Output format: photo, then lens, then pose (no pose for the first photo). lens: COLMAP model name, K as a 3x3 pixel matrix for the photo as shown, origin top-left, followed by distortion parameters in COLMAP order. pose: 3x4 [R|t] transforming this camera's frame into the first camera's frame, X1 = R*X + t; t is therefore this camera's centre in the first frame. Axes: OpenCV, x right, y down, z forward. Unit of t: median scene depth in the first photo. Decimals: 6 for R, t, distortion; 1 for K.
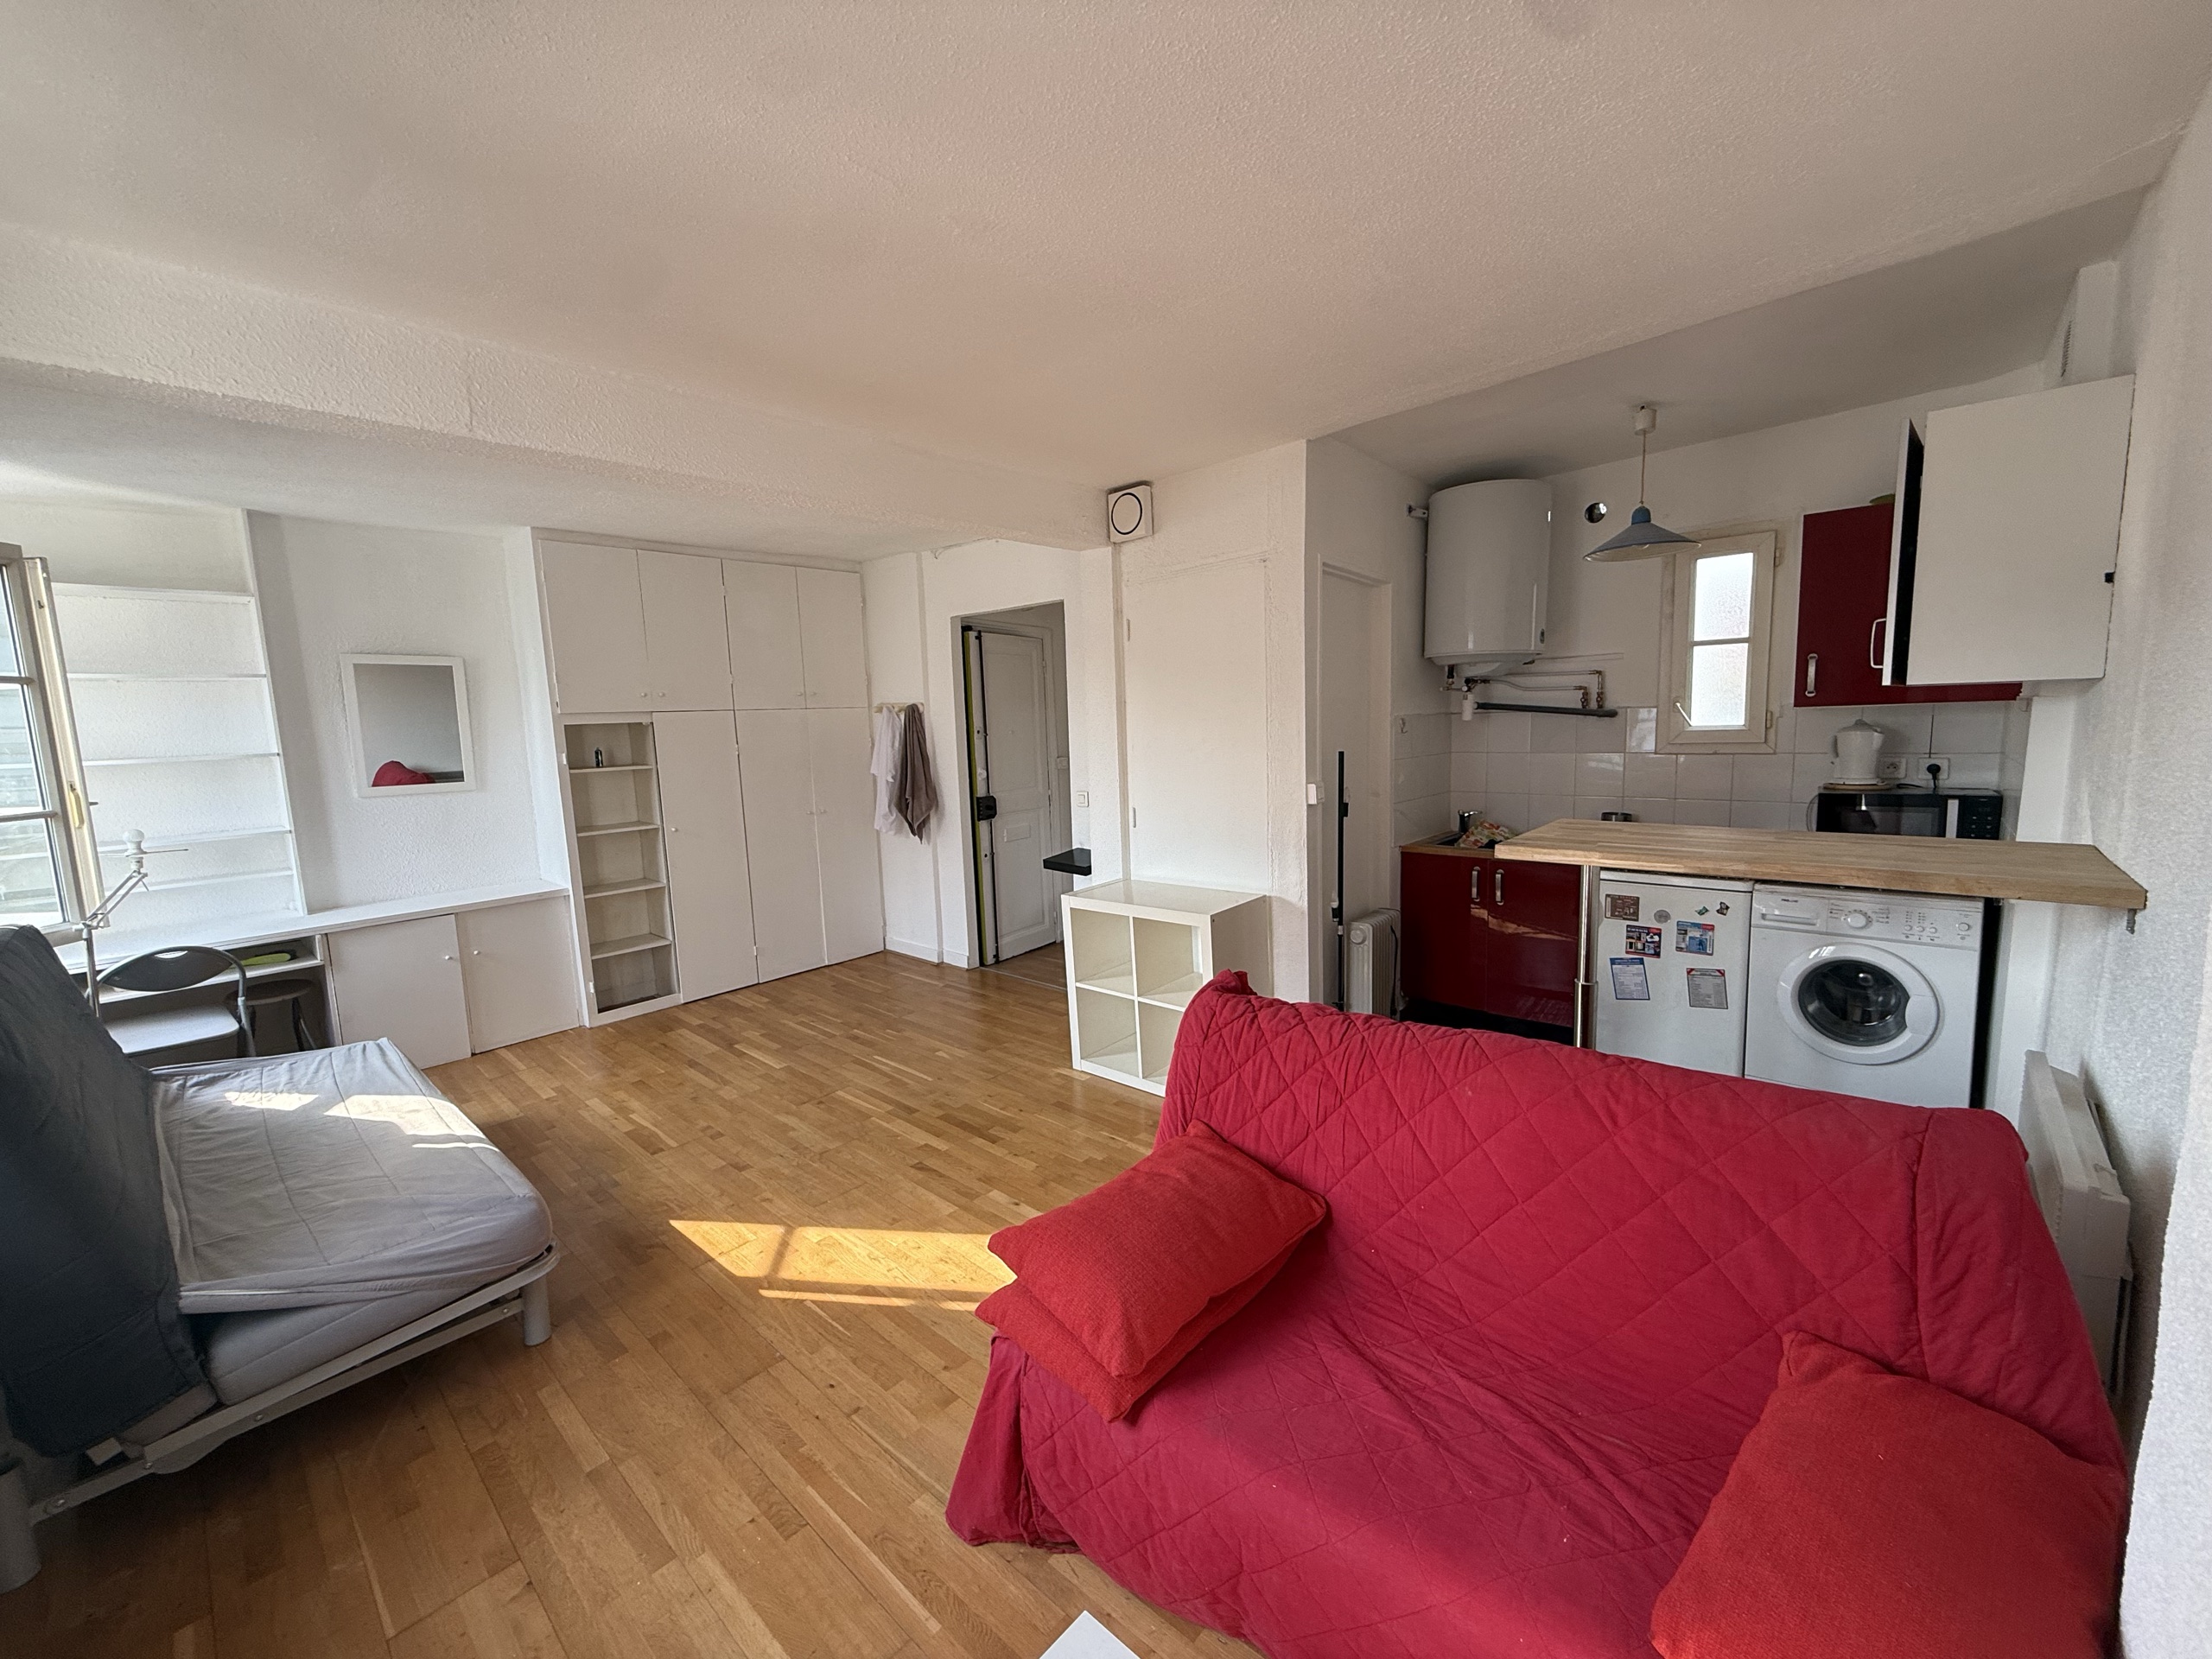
lens RADIAL K [[880.0, 0, 1106.3], [0, 880.0, 826.8], [0, 0, 1]] dist [0.000976, 0.000075]
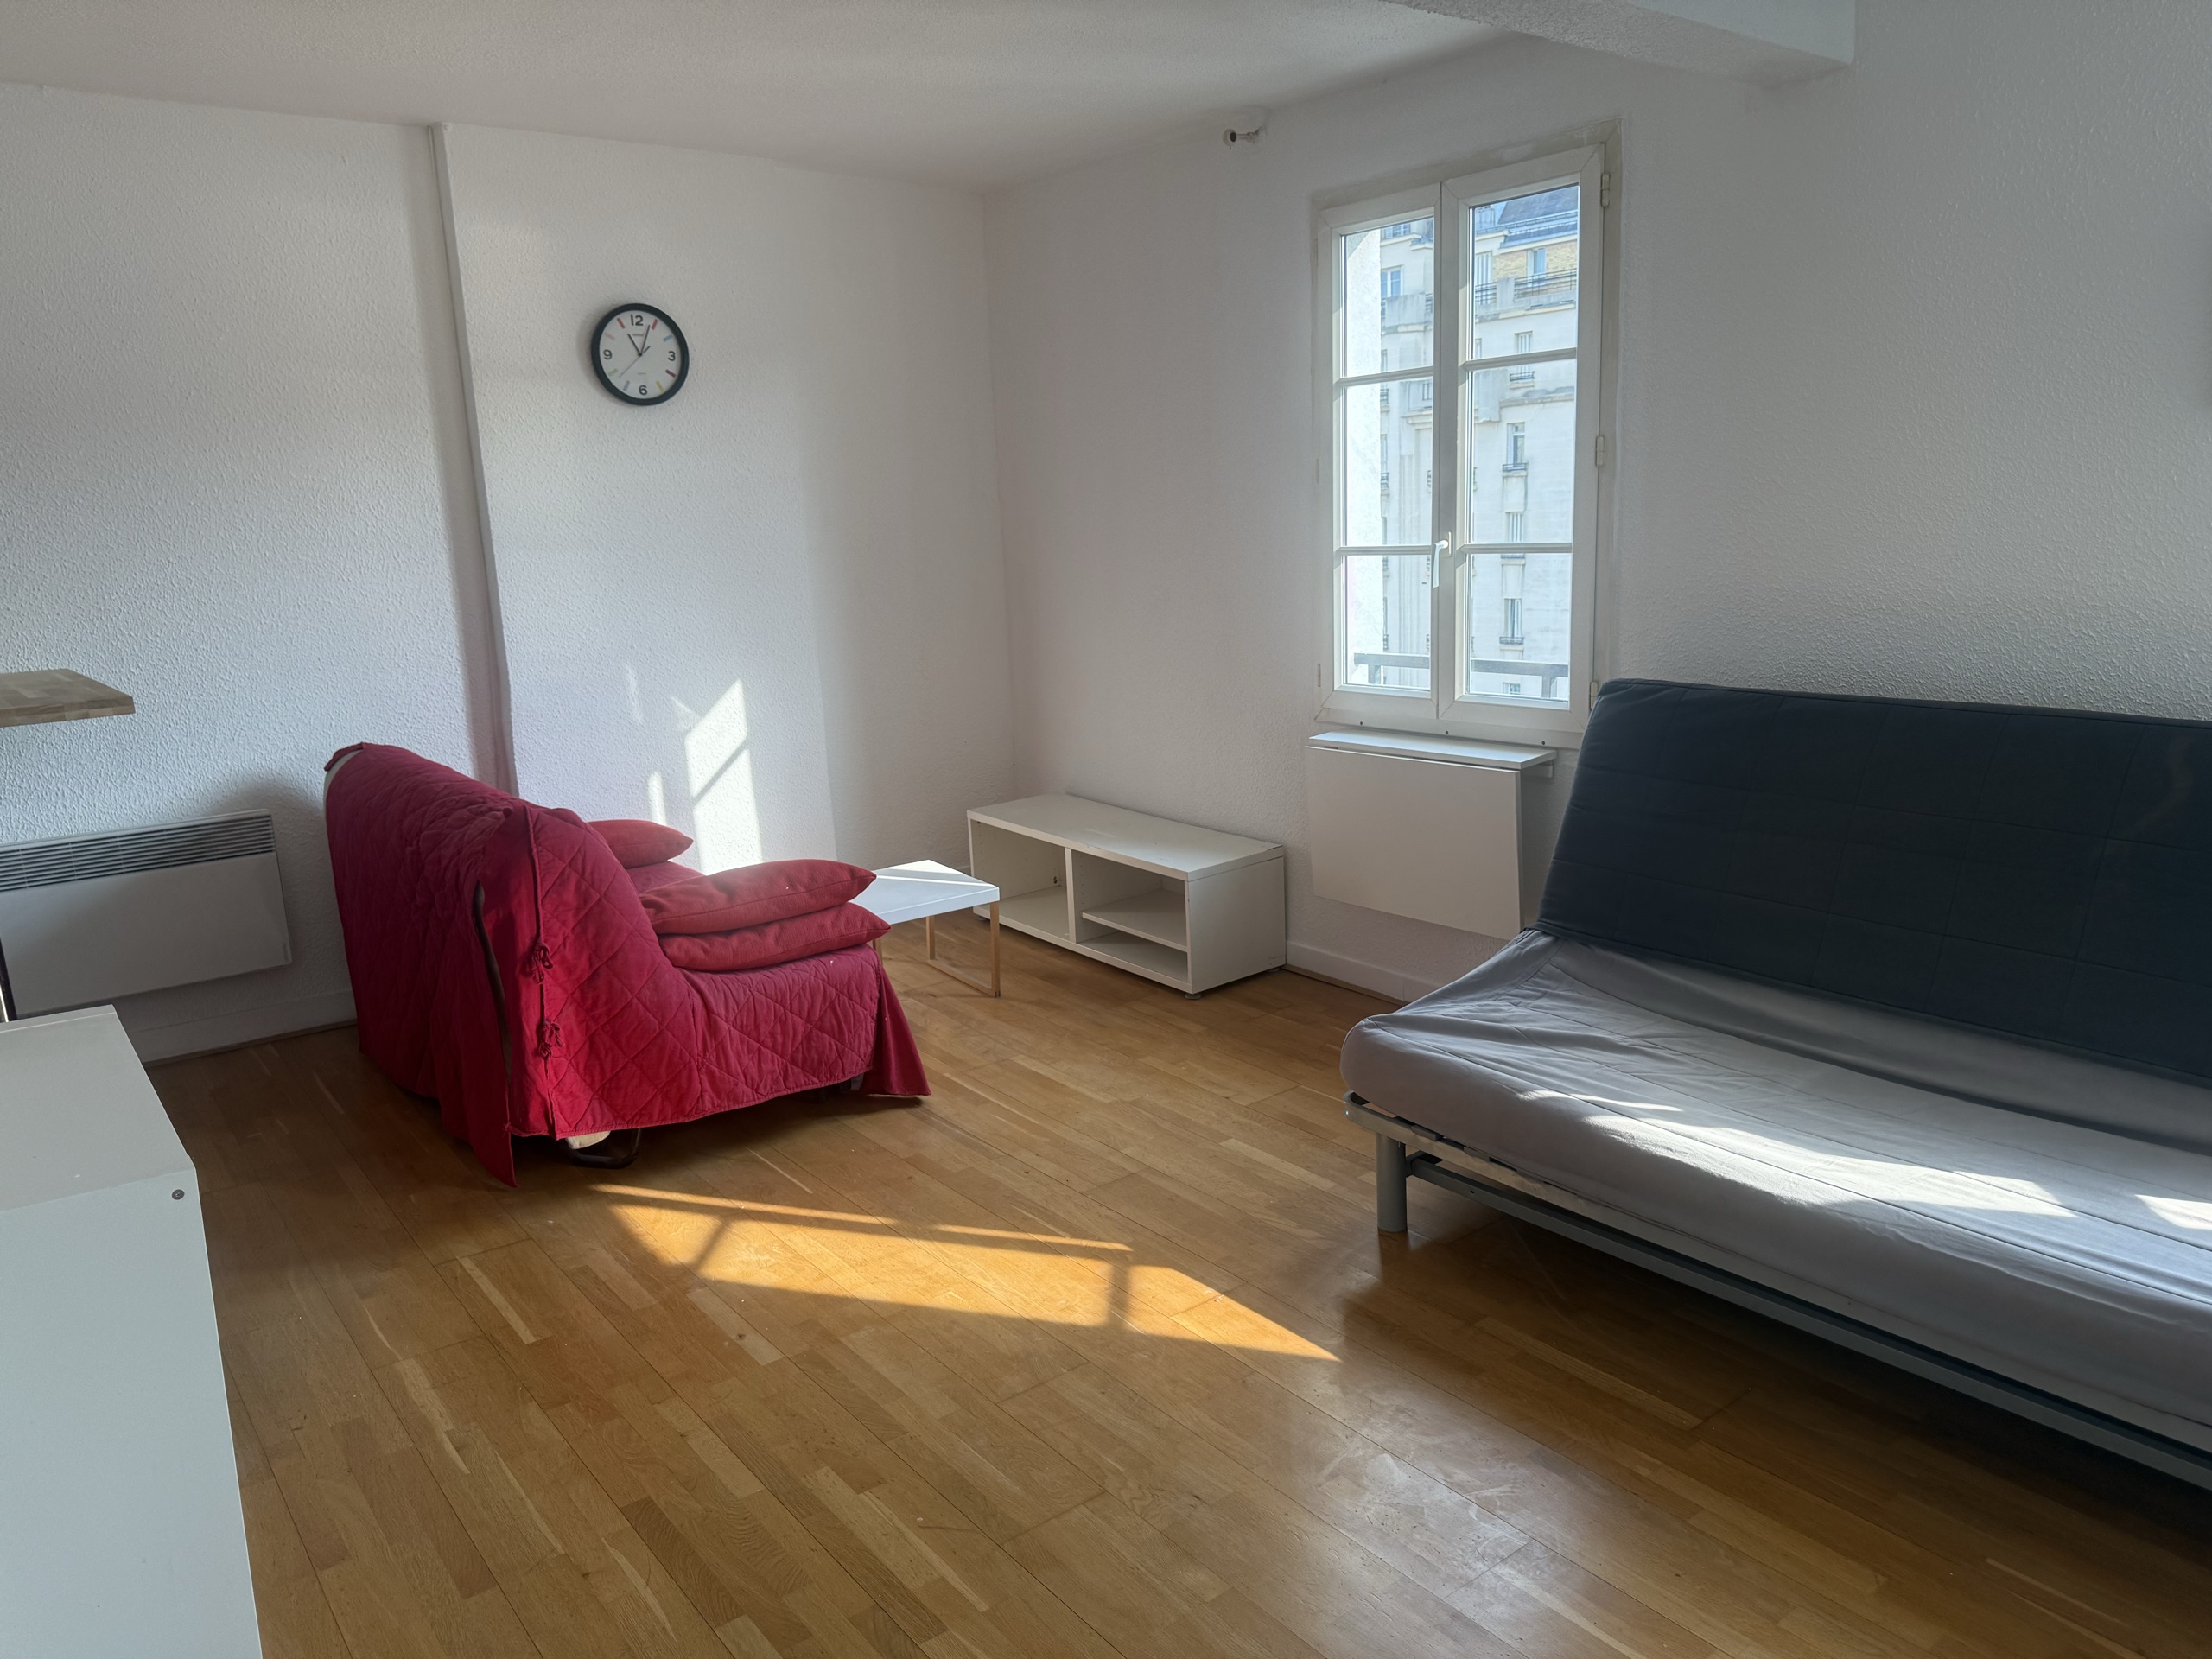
lens RADIAL K [[1504.4, 0, 1108.8], [0, 1504.4, 829.3], [0, 0, 1]] dist [0.012761, 0.001090]
pose [[-0.983180, 0.034661, 0.179322, -0.371557], [0.088646, 0.948989, 0.302591, -0.115227], [-0.159687, 0.313397, -0.936099, 1.256924]]
